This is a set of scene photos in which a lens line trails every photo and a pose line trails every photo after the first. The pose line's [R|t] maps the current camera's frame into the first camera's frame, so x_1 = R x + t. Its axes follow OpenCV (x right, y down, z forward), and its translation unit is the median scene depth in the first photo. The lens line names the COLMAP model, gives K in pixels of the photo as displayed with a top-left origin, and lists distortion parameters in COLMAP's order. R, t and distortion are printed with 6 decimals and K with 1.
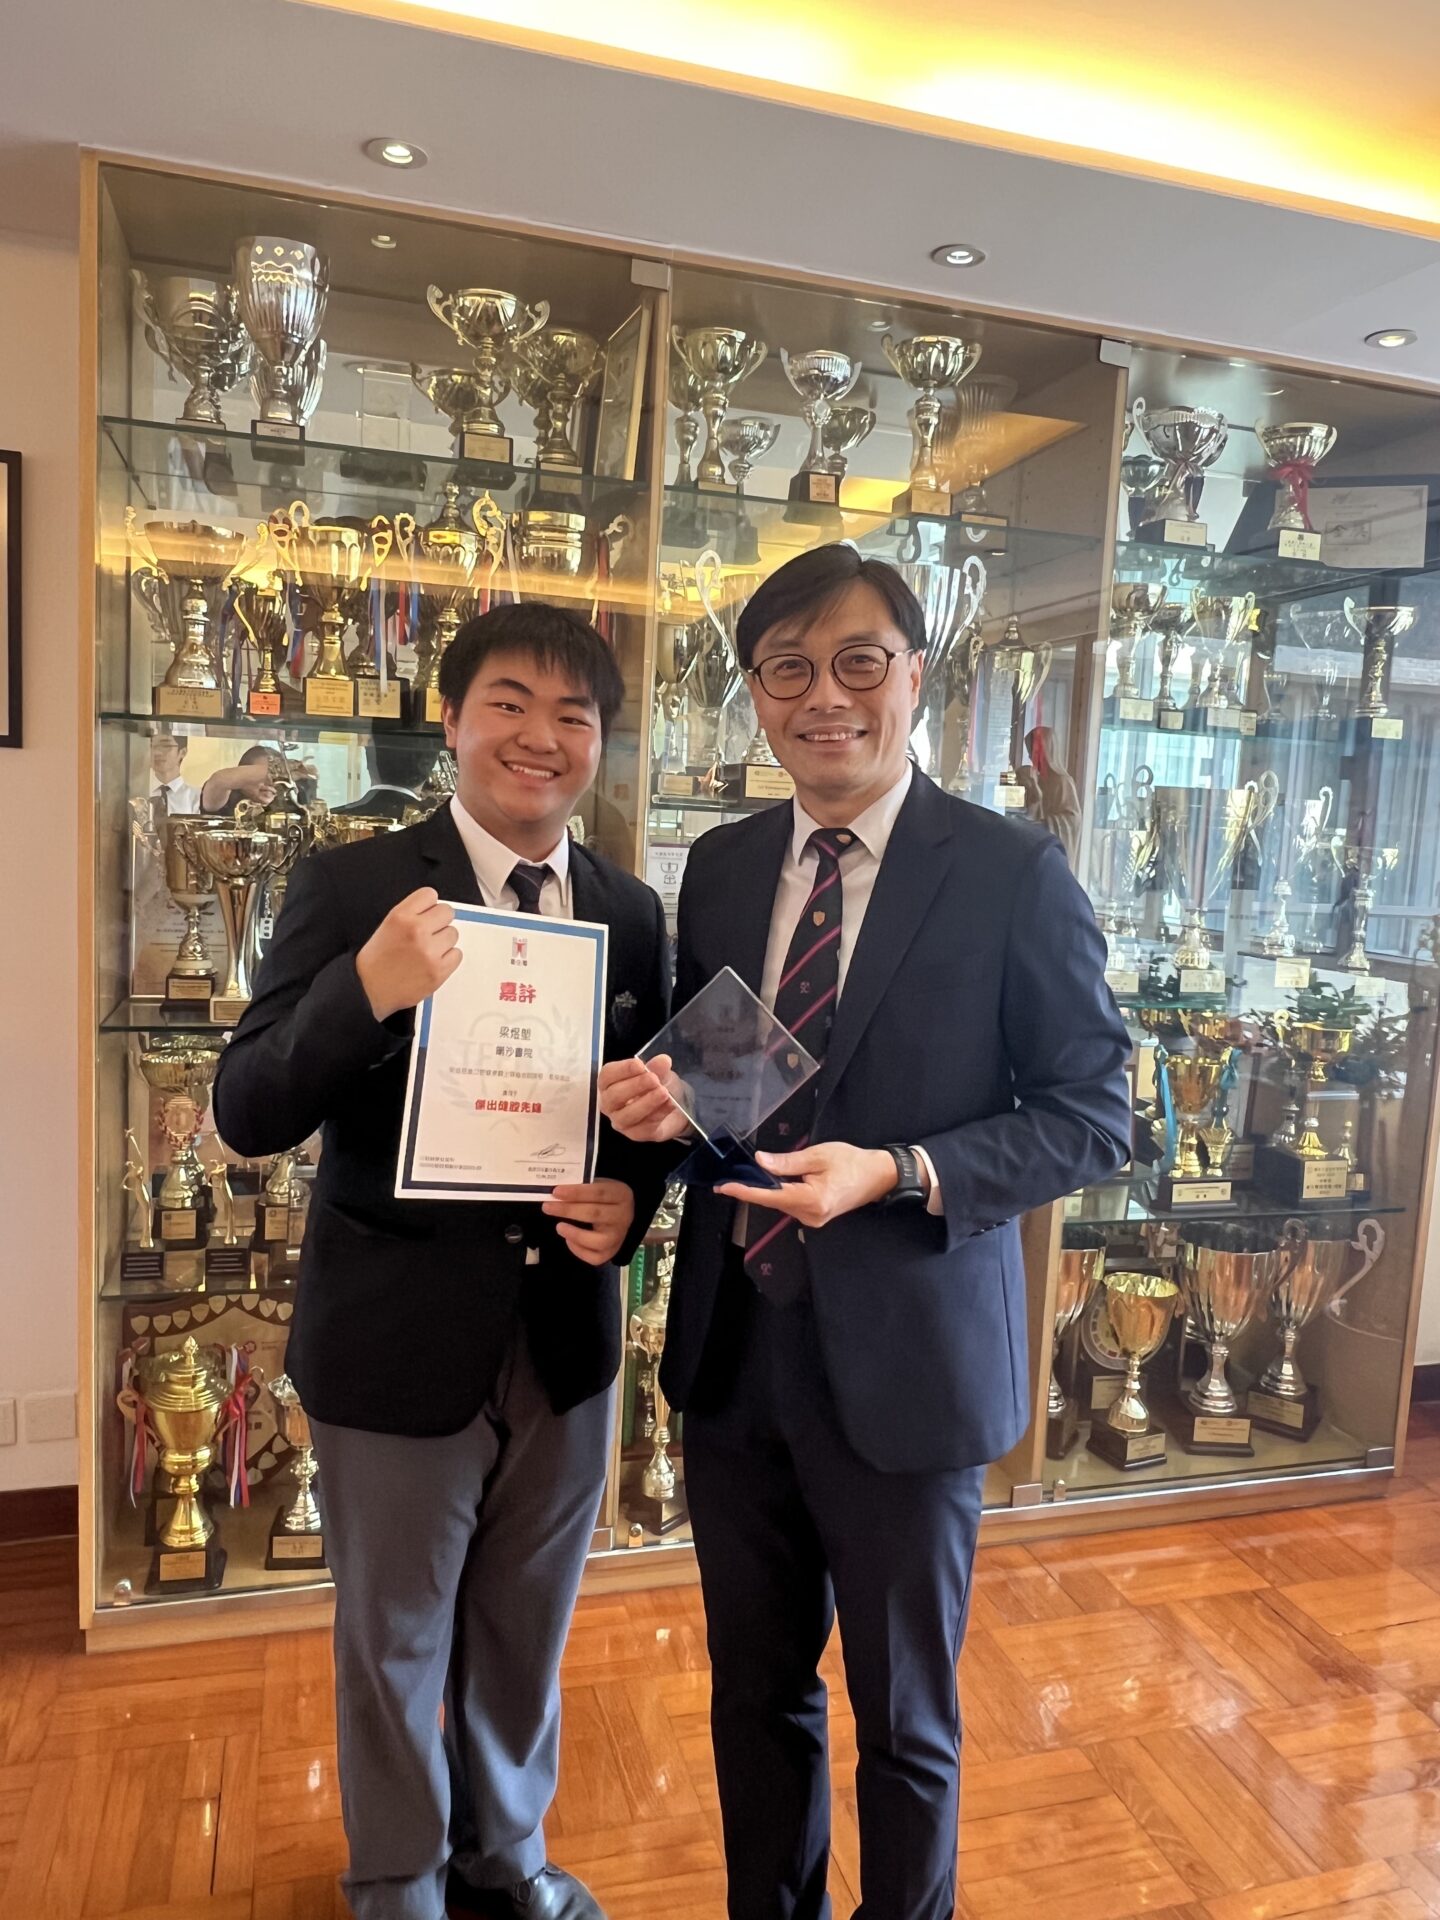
lens RADIAL K [[1358.1, 0, 727.8], [0, 1358.1, 964.5], [0, 0, 1]] dist [-0.062252, -0.001631]
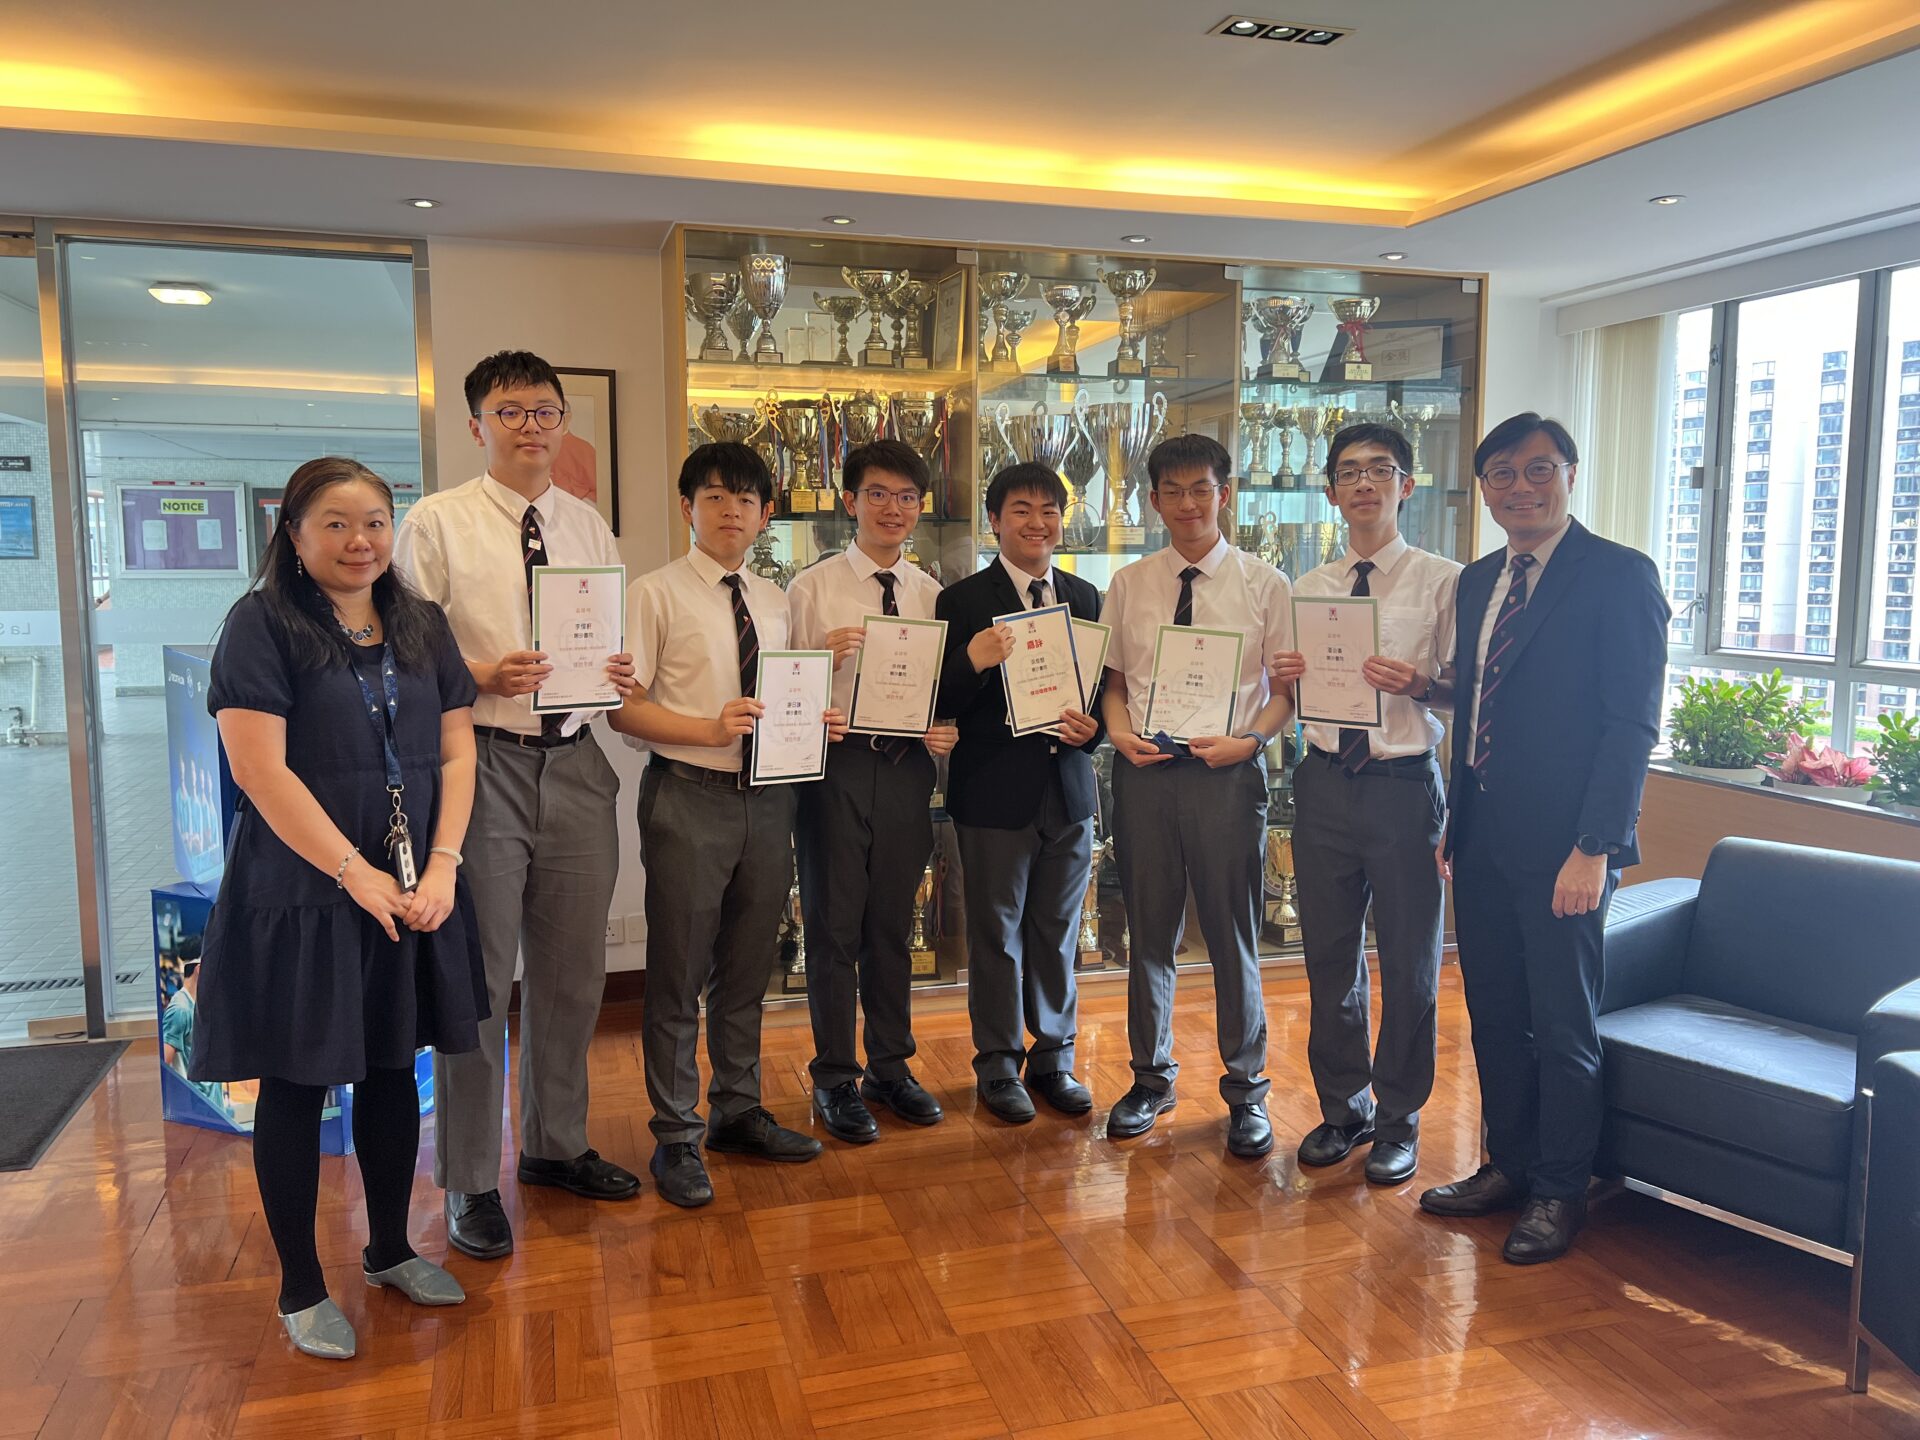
lens RADIAL K [[1447.5, 0, 950.7], [0, 1447.5, 718.3], [0, 0, 1]] dist [0.001895, -0.006228]
pose [[0.998637, -0.050113, -0.014603, -0.068944], [0.050136, 0.998742, 0.001196, 0.085908], [0.014525, -0.001927, 0.999893, -0.806096]]
